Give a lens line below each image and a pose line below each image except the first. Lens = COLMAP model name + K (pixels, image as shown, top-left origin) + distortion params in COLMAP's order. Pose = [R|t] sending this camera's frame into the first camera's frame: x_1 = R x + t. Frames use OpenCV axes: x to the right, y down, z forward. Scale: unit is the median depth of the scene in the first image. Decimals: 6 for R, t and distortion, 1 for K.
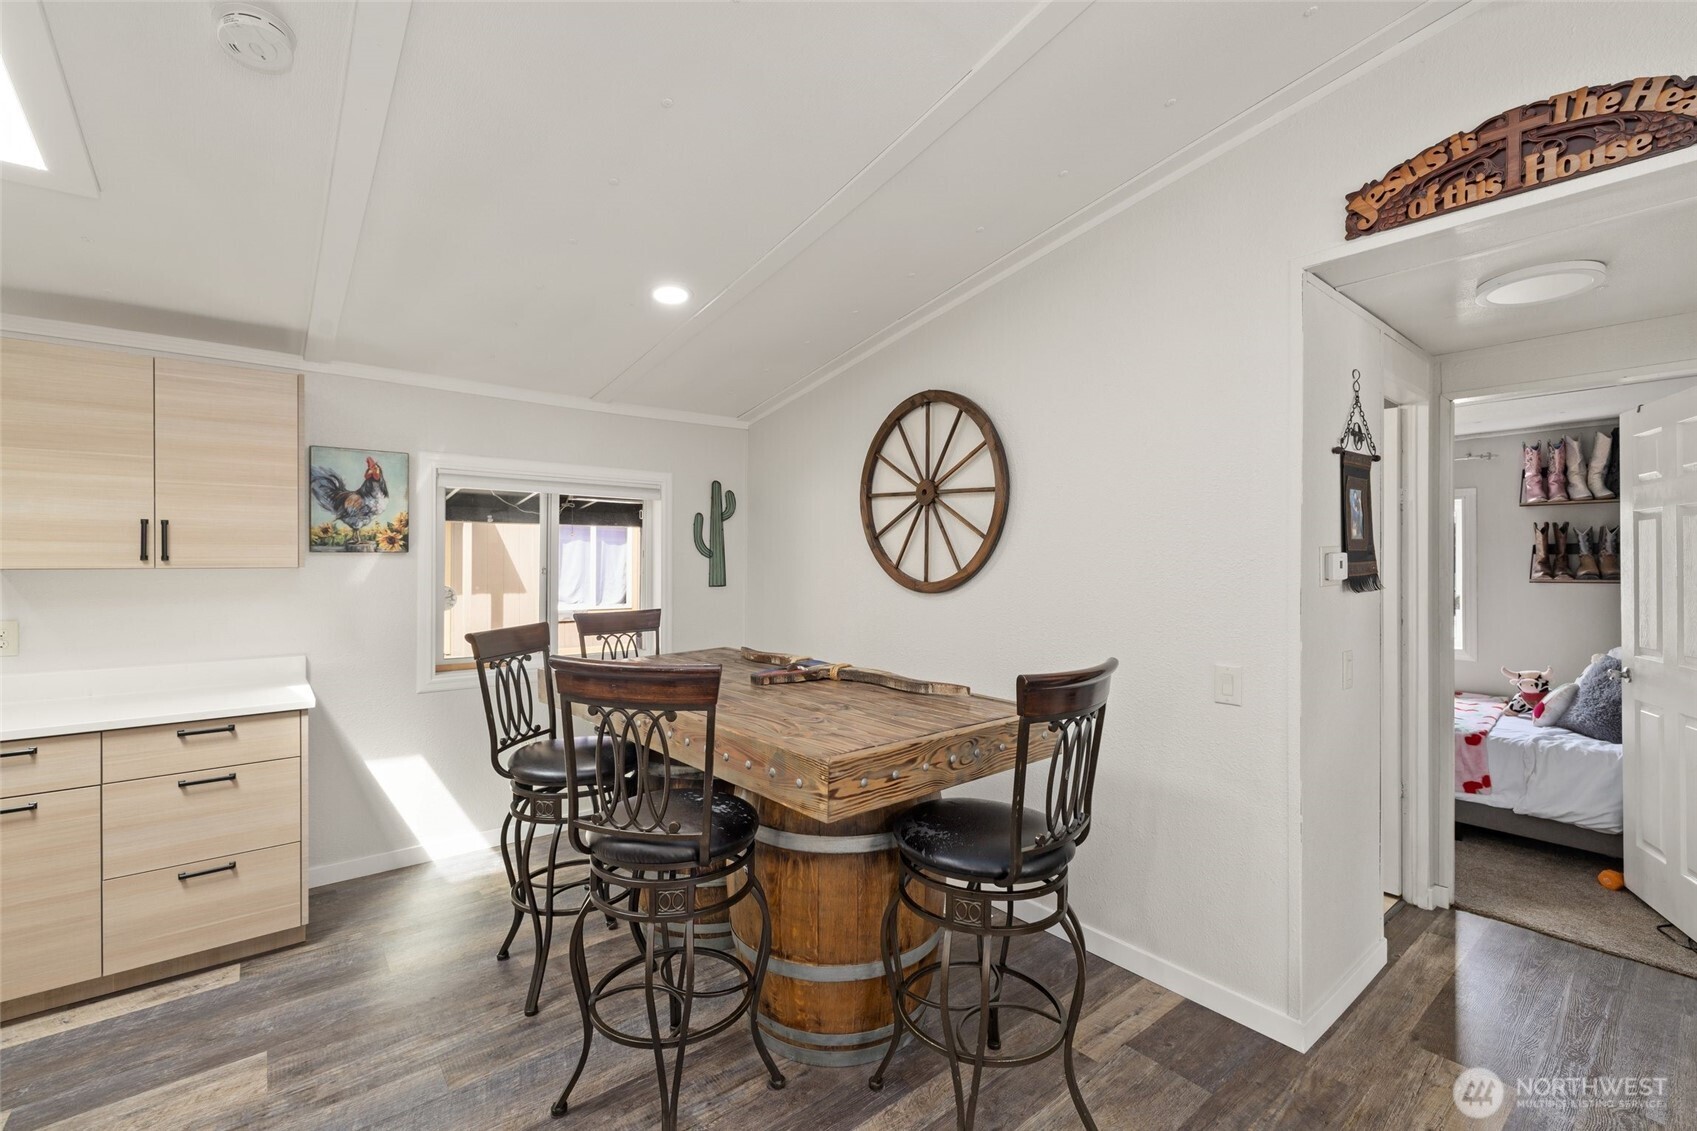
lens RADIAL K [[740.4, 0, 819.8], [0, 740.4, 558.4], [0, 0, 1]] dist [0.002096, 0.002568]
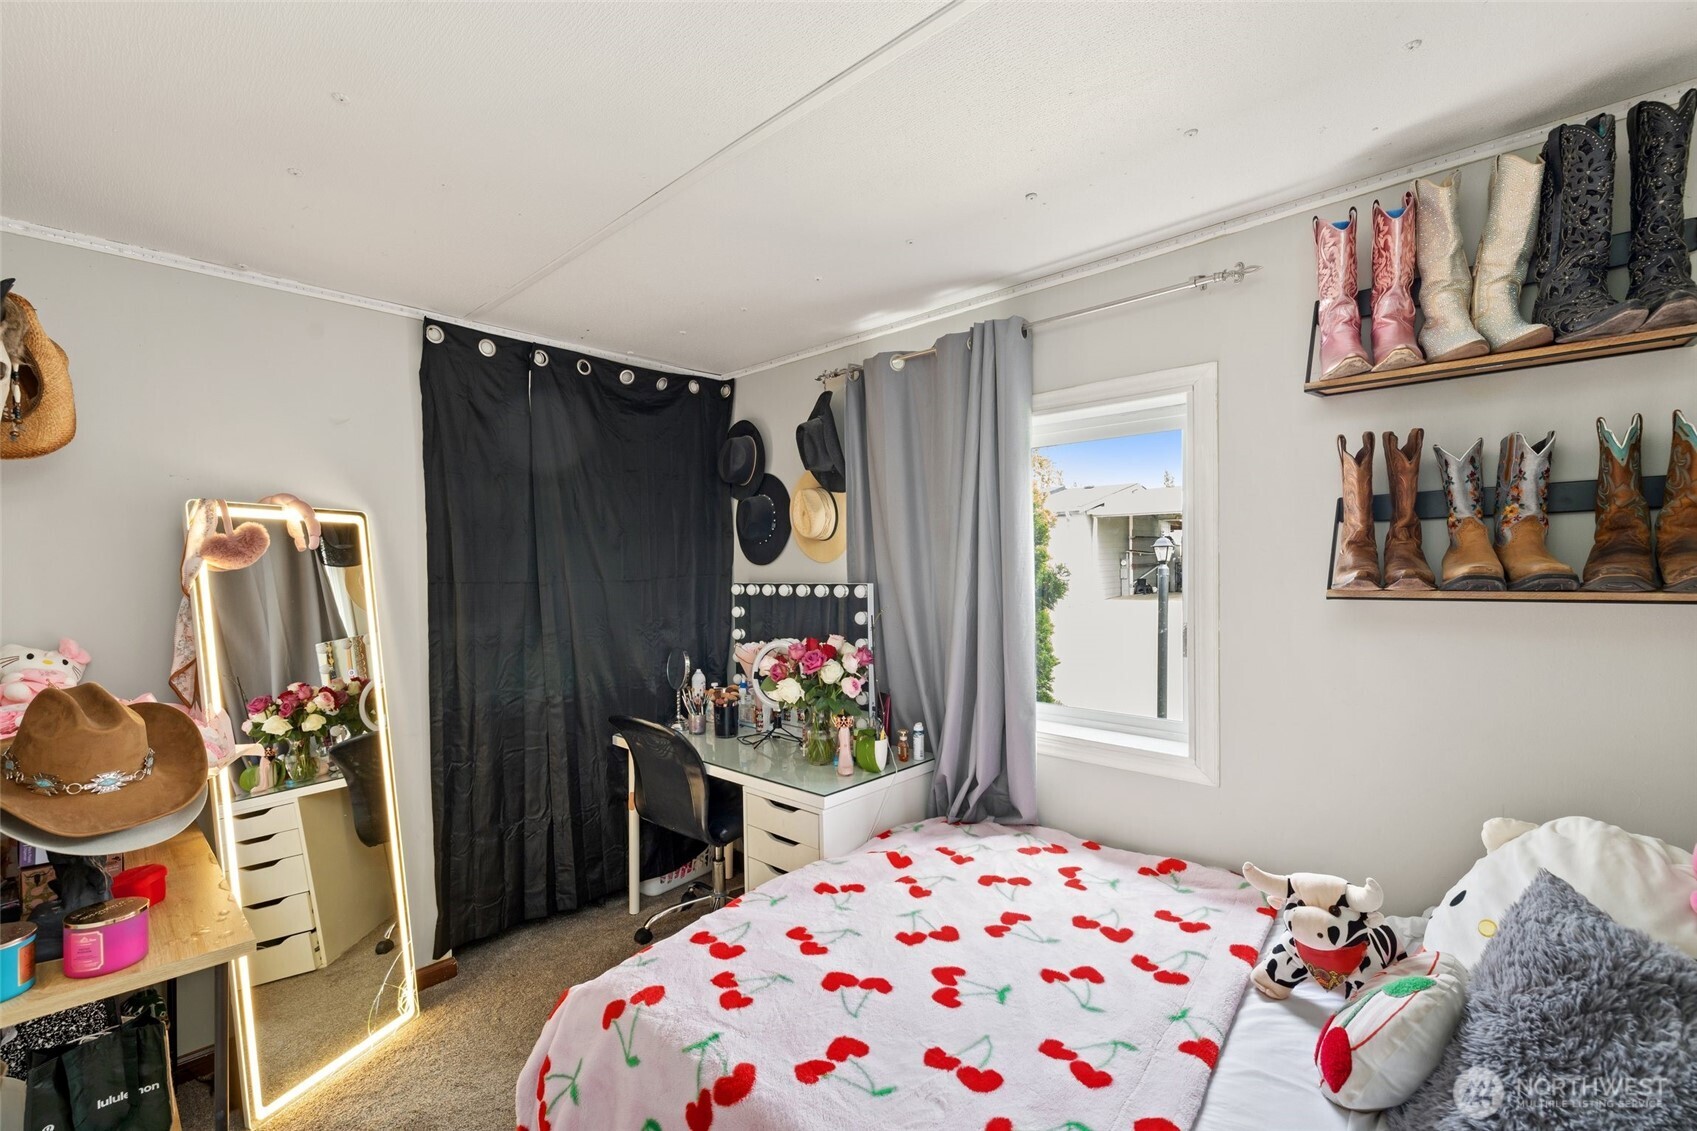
lens RADIAL K [[740.4, 0, 843.7], [0, 740.4, 574.2], [0, 0, 1]] dist [0.002096, 0.002568]
pose [[0.989140, 0.001575, 0.146967, 0.684135], [-0.002805, 0.999963, 0.008162, 0.018157], [-0.146949, -0.008486, 0.989108, 0.692512]]
